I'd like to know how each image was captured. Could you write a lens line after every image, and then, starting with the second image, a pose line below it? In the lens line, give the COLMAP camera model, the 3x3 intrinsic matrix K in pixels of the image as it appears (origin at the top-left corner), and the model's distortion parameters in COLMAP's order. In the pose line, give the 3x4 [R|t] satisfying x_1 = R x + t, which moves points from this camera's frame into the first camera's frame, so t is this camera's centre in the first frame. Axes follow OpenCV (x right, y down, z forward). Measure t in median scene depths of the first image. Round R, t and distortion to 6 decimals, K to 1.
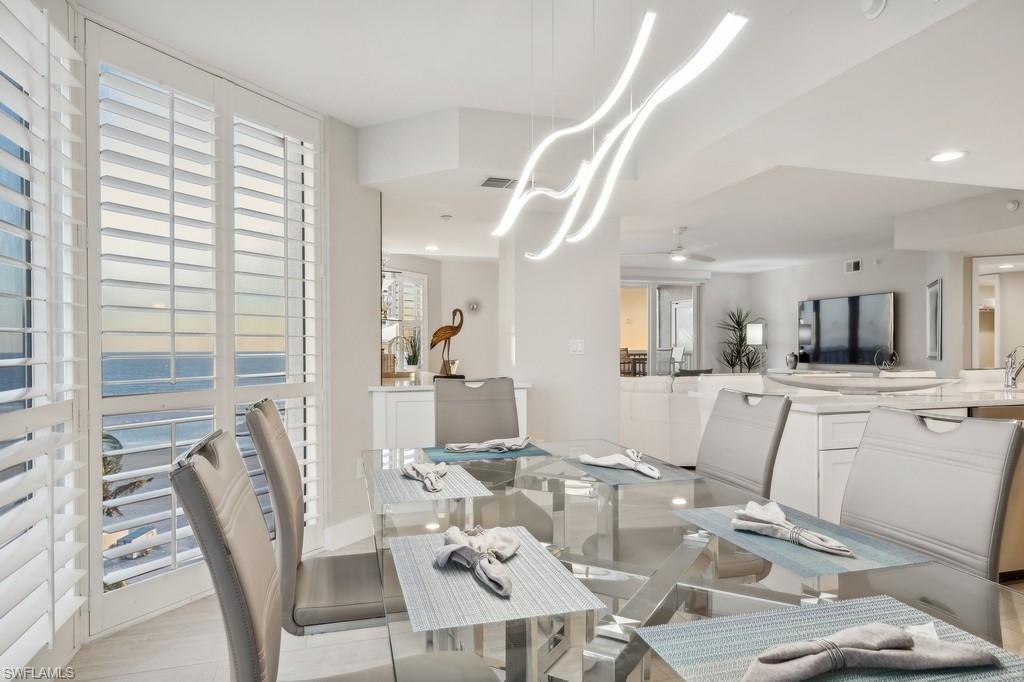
lens RADIAL K [[592.4, 0, 494.0], [0, 592.4, 345.6], [0, 0, 1]] dist [-0.001367, -0.000507]
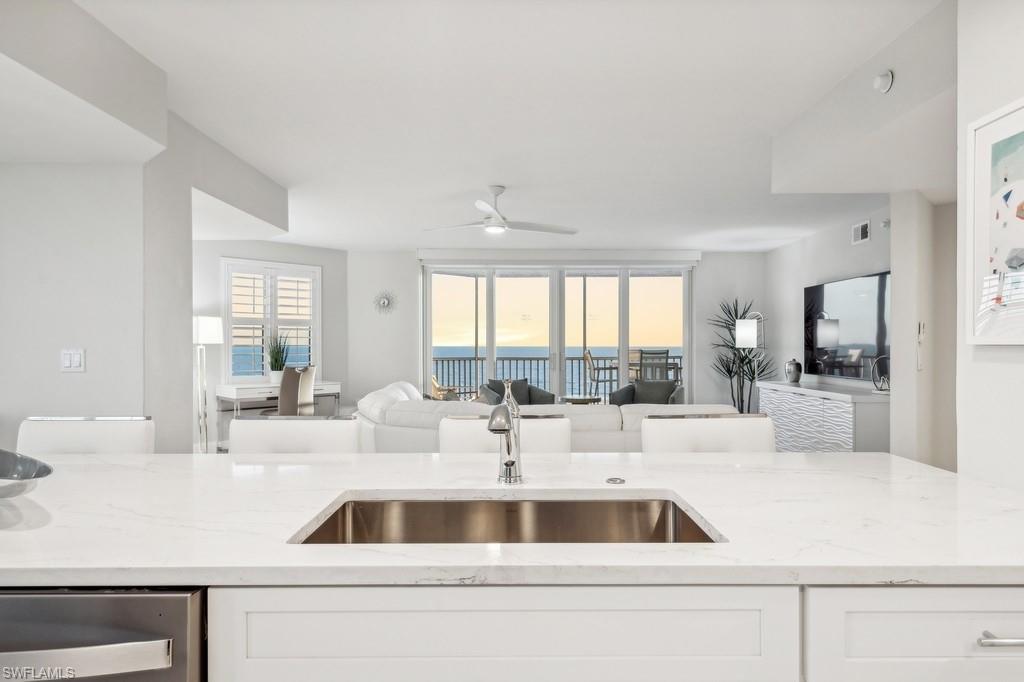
lens RADIAL K [[590.3, 0, 511.1], [0, 590.3, 331.7], [0, 0, 1]] dist [0.000819, 0.000714]
pose [[0.962097, -0.004153, -0.272676, 0.352922], [-0.000982, 0.999825, -0.018692, -0.007522], [0.272705, 0.018251, 0.961924, 0.216491]]
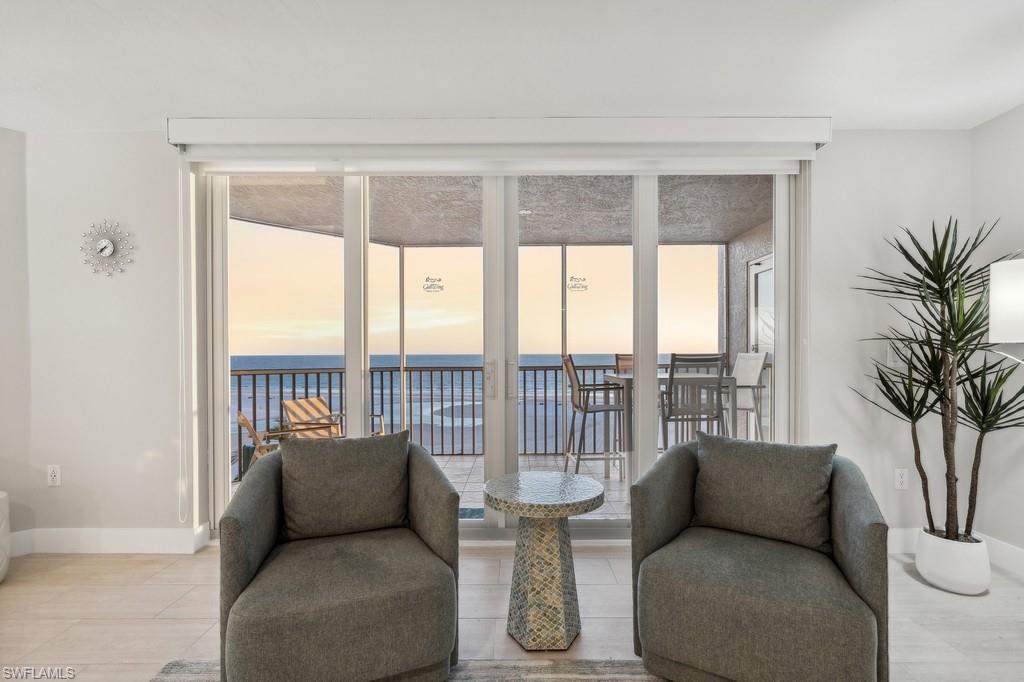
lens RADIAL K [[466.9, 0, 512.1], [0, 466.9, 353.3], [0, 0, 1]] dist [-0.001213, -0.000258]
pose [[0.963830, -0.003183, -0.266497, 0.277232], [0.004560, 0.999979, 0.004549, 0.000792], [0.266477, -0.005599, 0.963825, 0.738860]]
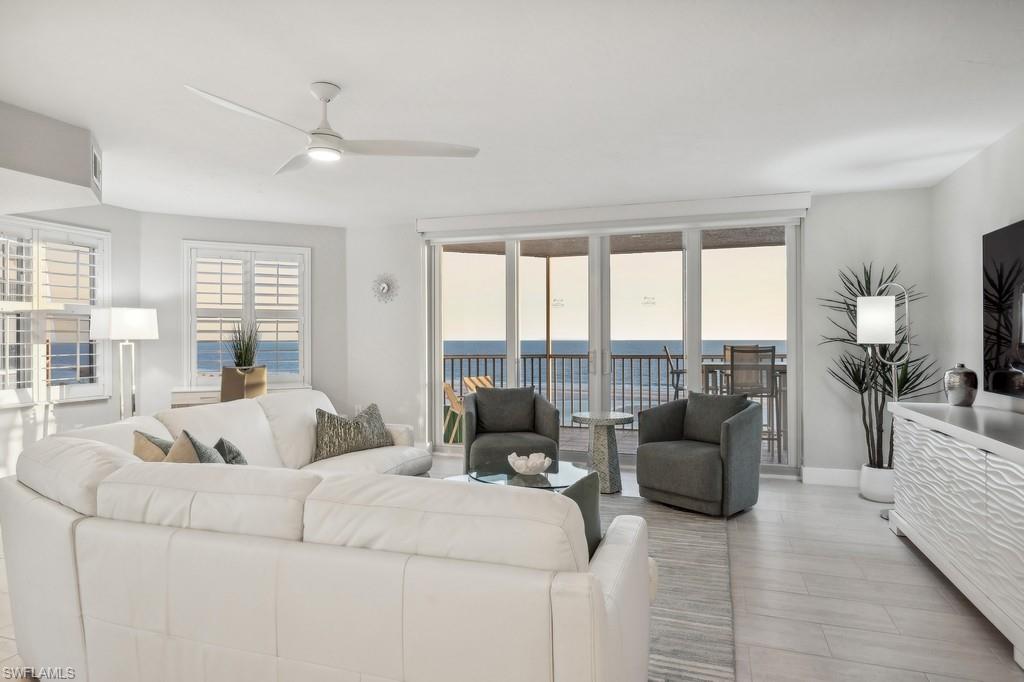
lens RADIAL K [[590.3, 0, 511.1], [0, 590.3, 331.7], [0, 0, 1]] dist [0.000819, 0.000714]
pose [[0.827418, -0.007225, -0.561539, 0.453062], [0.003530, 0.999964, -0.007664, -0.008136], [0.561575, 0.004359, 0.827415, 0.479634]]
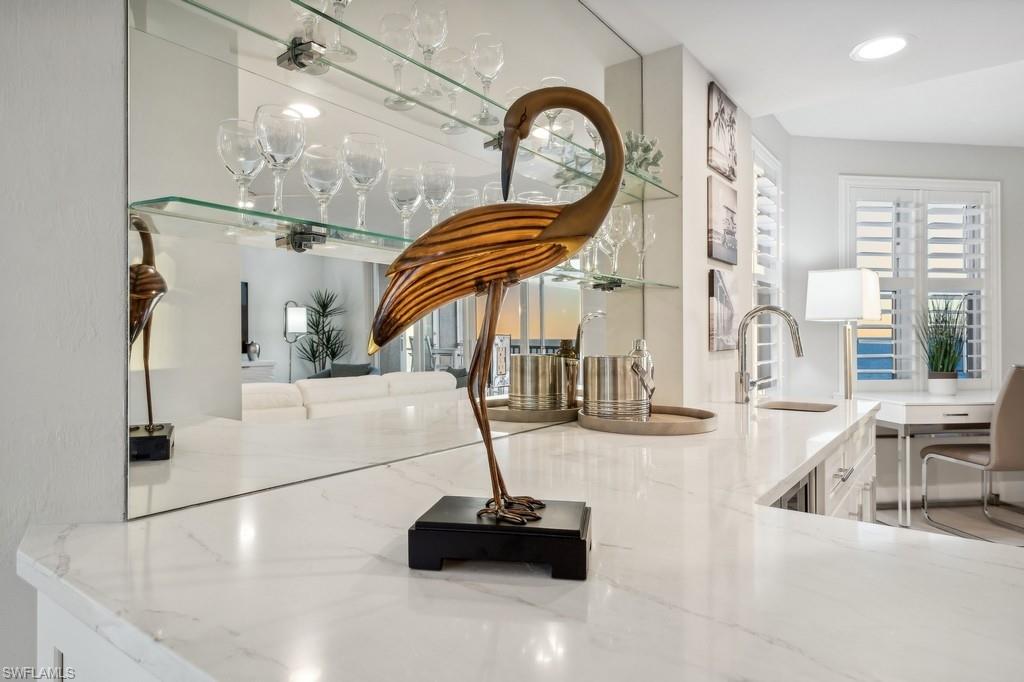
lens RADIAL K [[590.3, 0, 511.1], [0, 590.3, 331.7], [0, 0, 1]] dist [0.000819, 0.000714]
pose [[0.601187, 0.001737, -0.799106, 0.025097], [-0.002073, 0.999998, 0.000615, 0.000225], [0.799105, 0.001287, 0.601190, 0.363359]]
